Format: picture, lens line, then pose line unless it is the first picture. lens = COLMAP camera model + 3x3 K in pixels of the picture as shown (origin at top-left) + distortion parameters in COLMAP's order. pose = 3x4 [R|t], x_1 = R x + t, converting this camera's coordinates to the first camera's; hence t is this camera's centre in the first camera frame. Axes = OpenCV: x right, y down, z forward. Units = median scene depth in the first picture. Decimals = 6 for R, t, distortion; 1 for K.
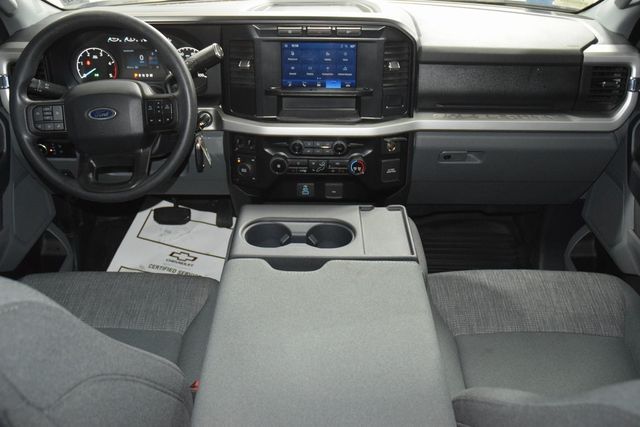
lens RADIAL K [[618.4, 0, 320.0], [0, 618.4, 213.5], [0, 0, 1]] dist [0.001646, 0.017160]
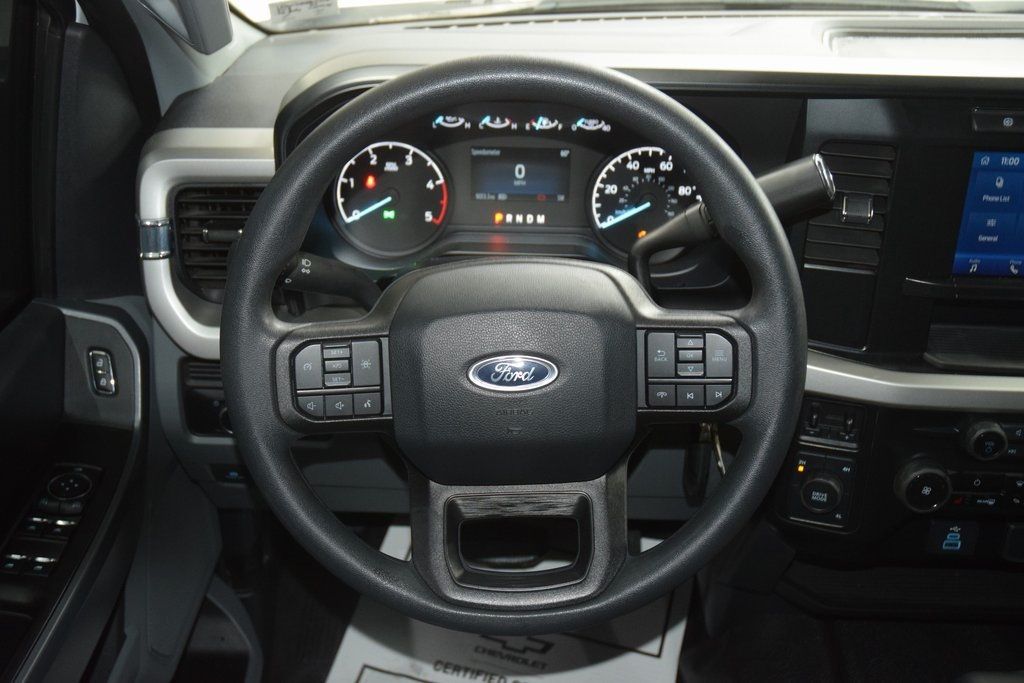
lens RADIAL K [[1090.1, 0, 512.0], [0, 1090.1, 341.5], [0, 0, 1]] dist [-0.020262, -0.013555]
pose [[0.999539, 0.017899, 0.024537, -0.307043], [-0.017448, 0.999677, -0.018483, -0.139929], [-0.024860, 0.018046, 0.999528, 0.360967]]
